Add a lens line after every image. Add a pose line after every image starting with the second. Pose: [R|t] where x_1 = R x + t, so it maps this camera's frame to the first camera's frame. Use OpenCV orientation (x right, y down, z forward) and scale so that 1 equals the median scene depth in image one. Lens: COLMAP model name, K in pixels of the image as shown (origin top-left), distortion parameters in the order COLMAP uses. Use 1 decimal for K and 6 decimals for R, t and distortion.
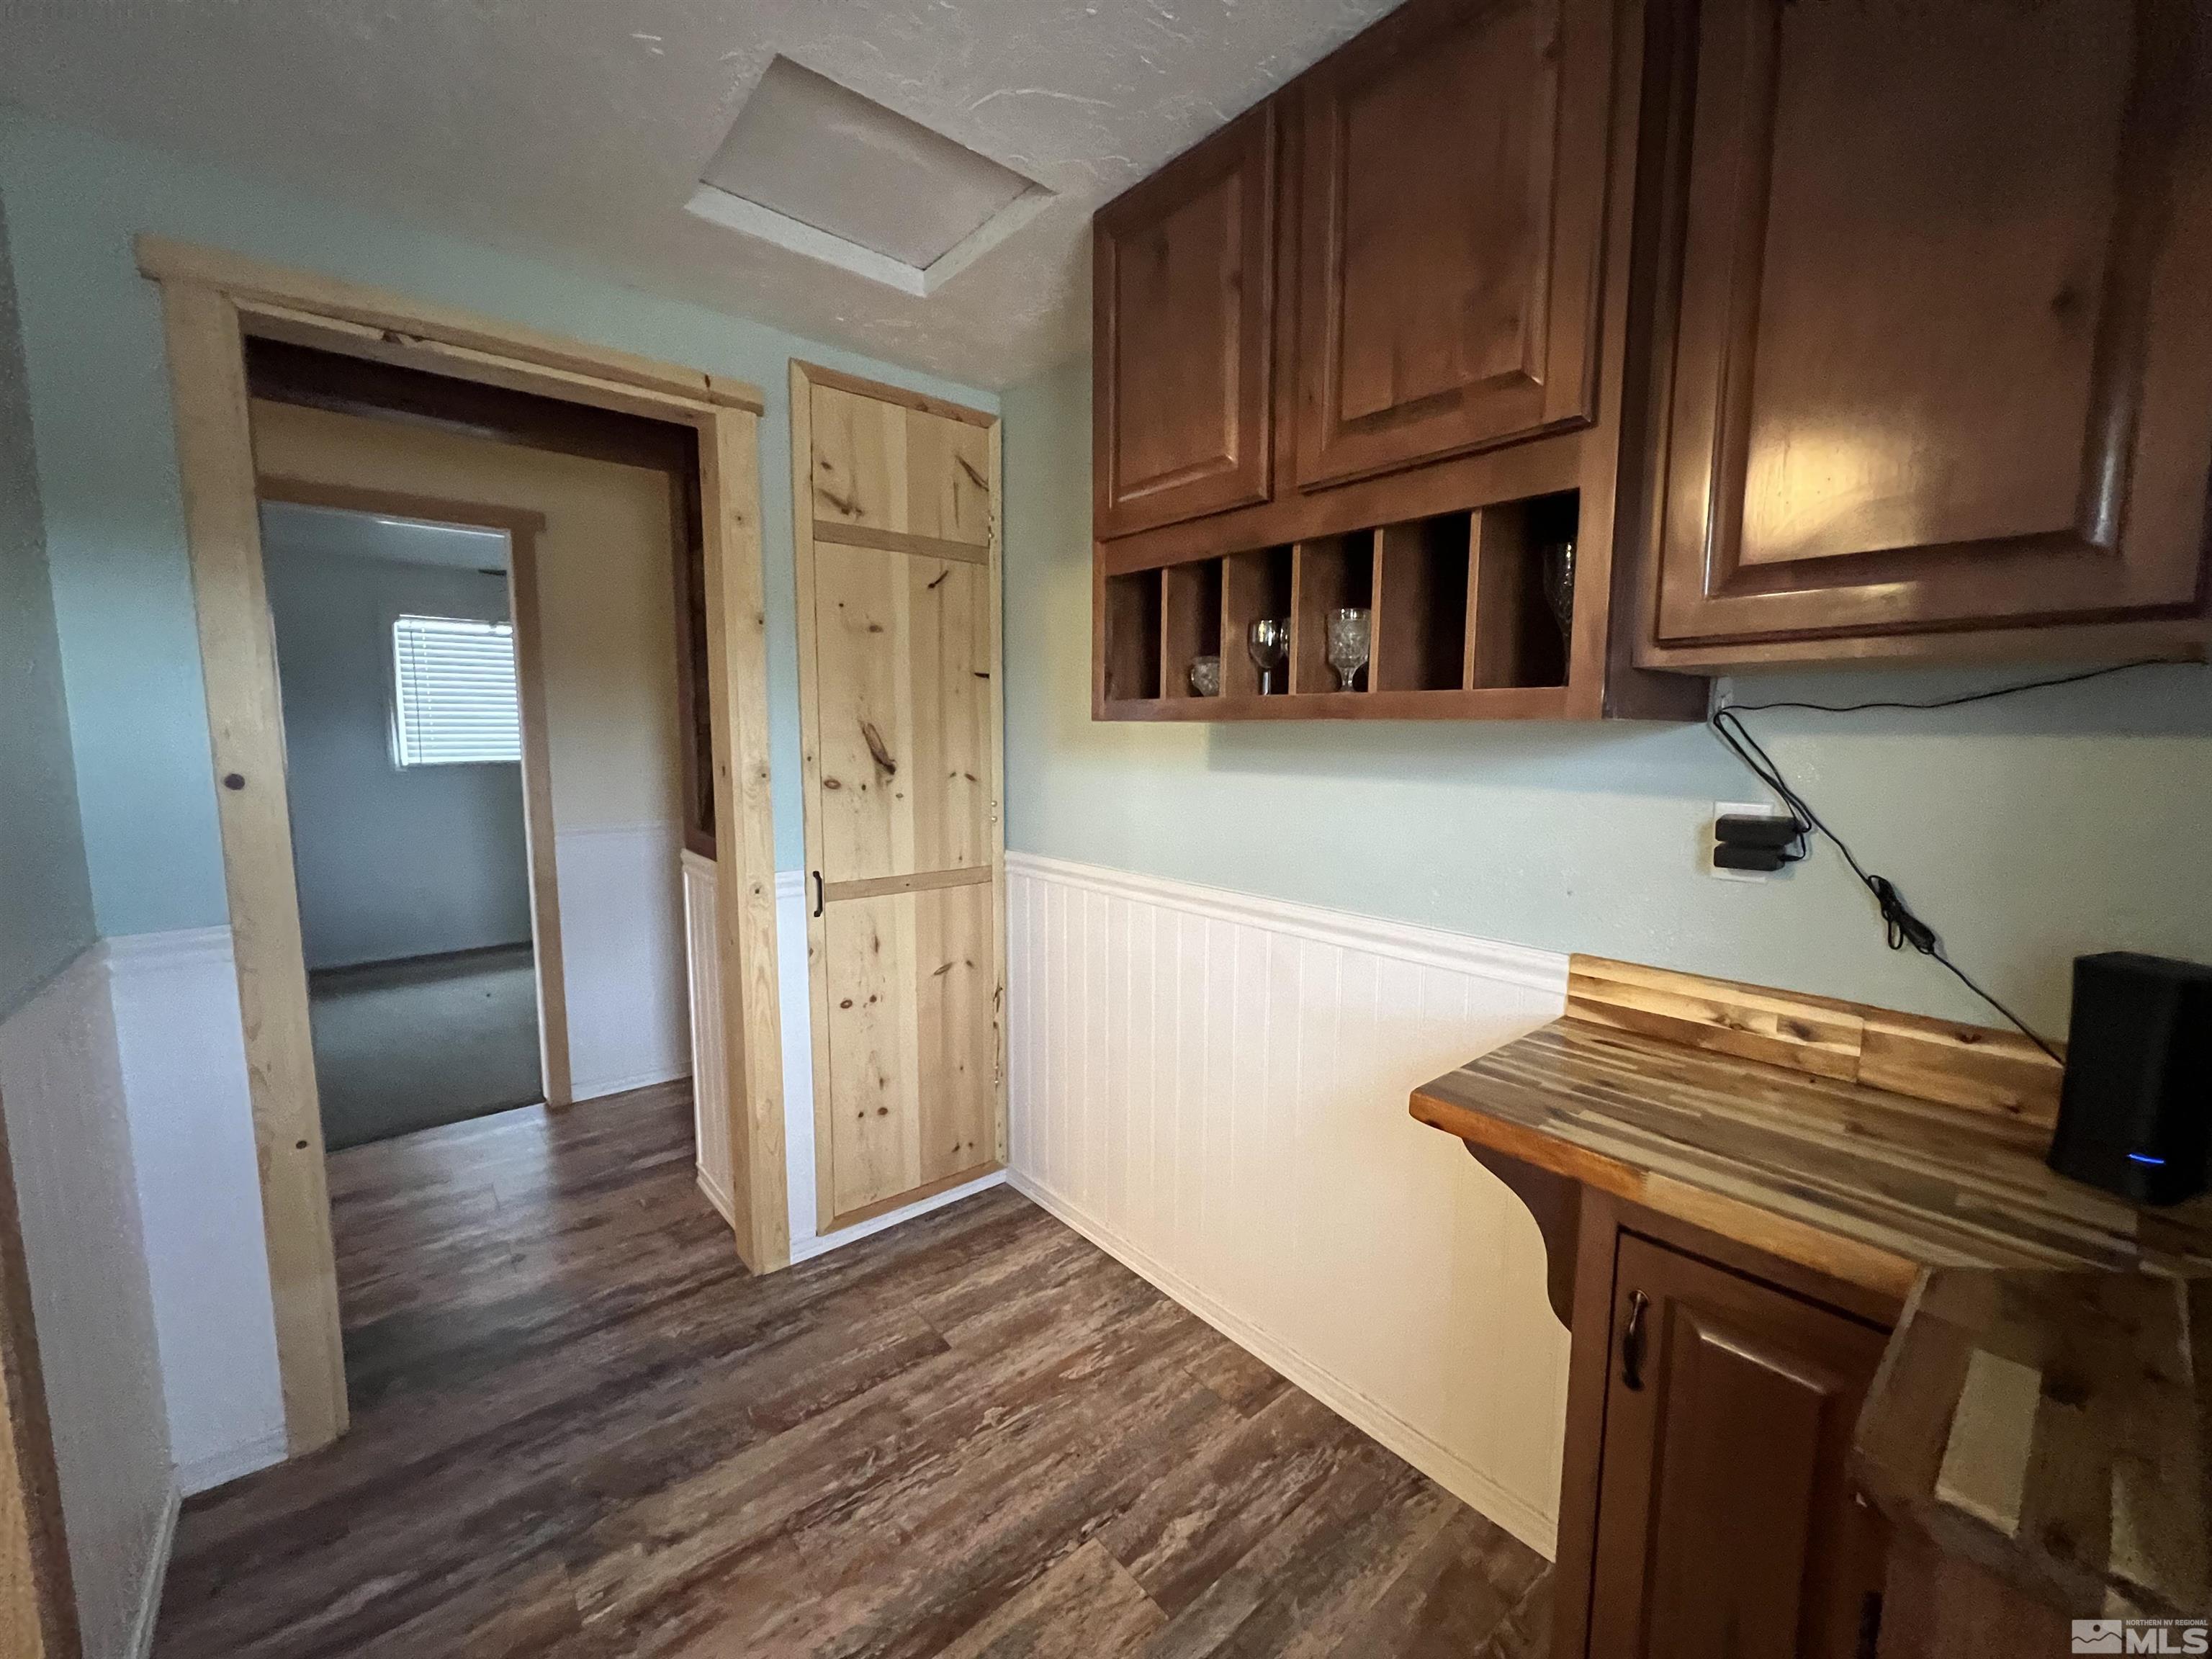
lens RADIAL K [[888.2, 0, 1106.0], [0, 888.2, 829.5], [0, 0, 1]] dist [0.001510, 0.000107]
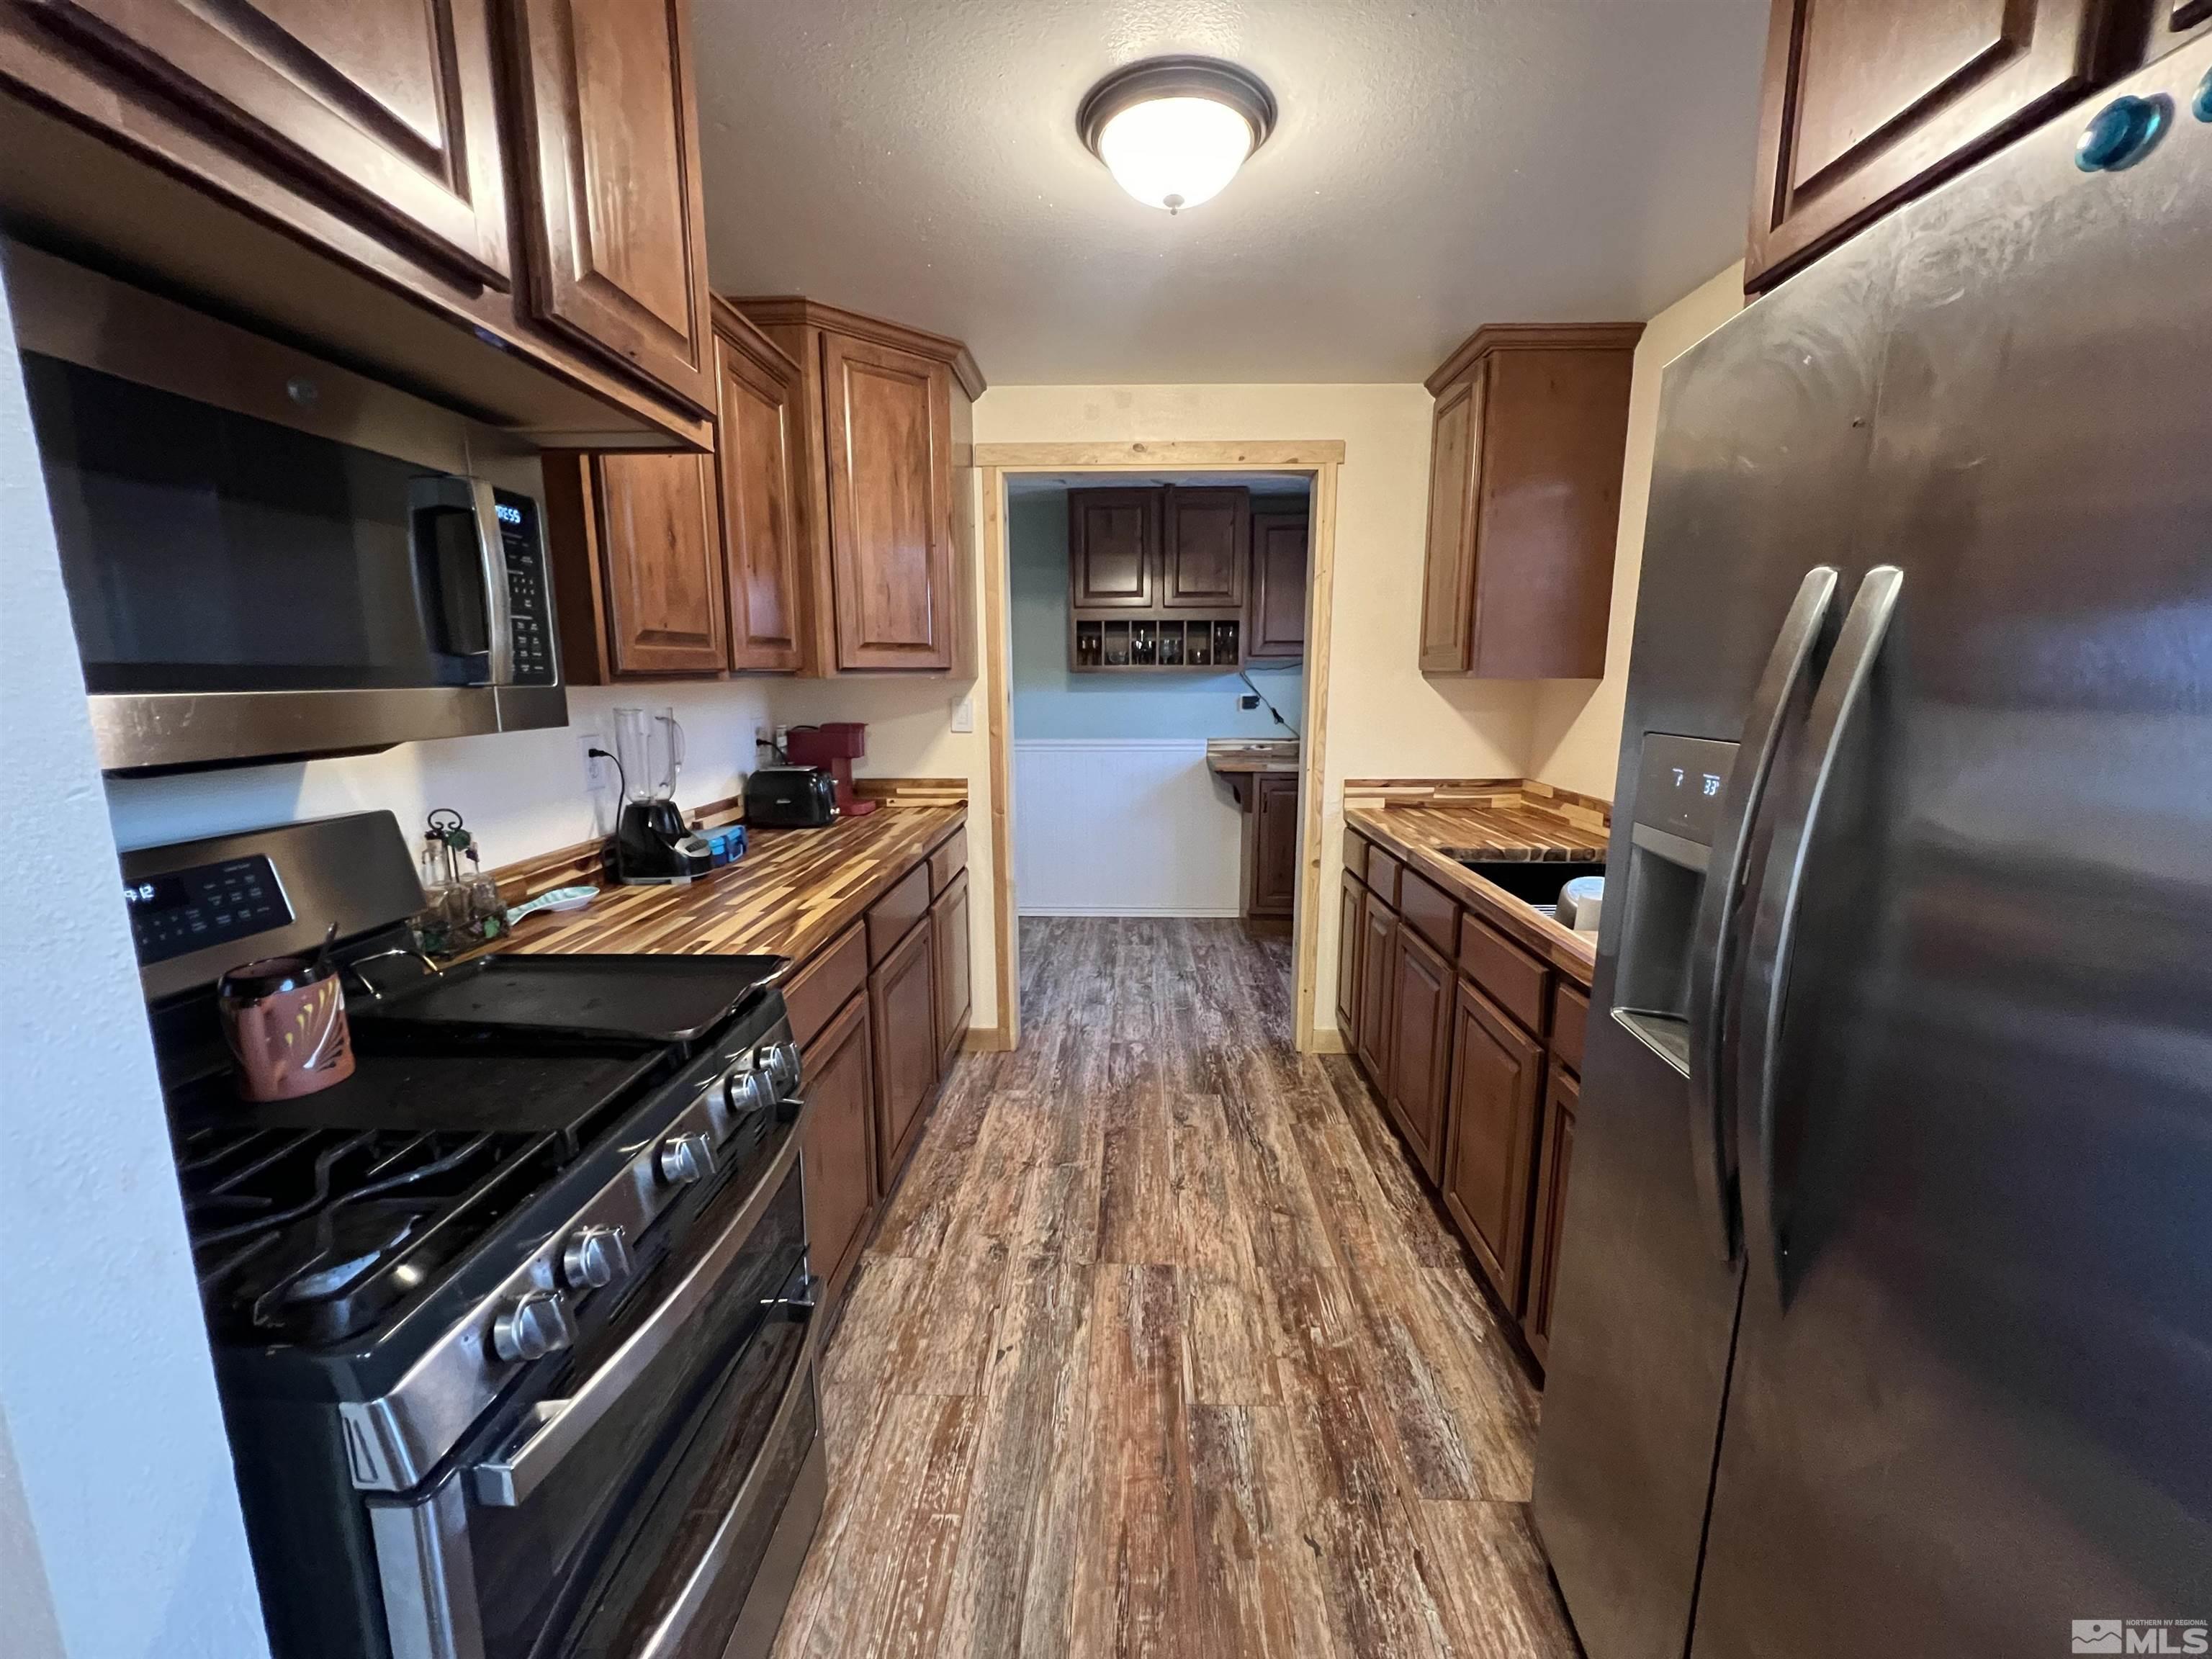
lens RADIAL K [[888.2, 0, 1106.0], [0, 888.2, 829.5], [0, 0, 1]] dist [0.001510, 0.000107]
pose [[0.670507, -0.128882, 0.730623, -2.580352], [0.088093, 0.991659, 0.094085, 0.141773], [-0.736655, 0.001278, 0.676268, -1.186242]]
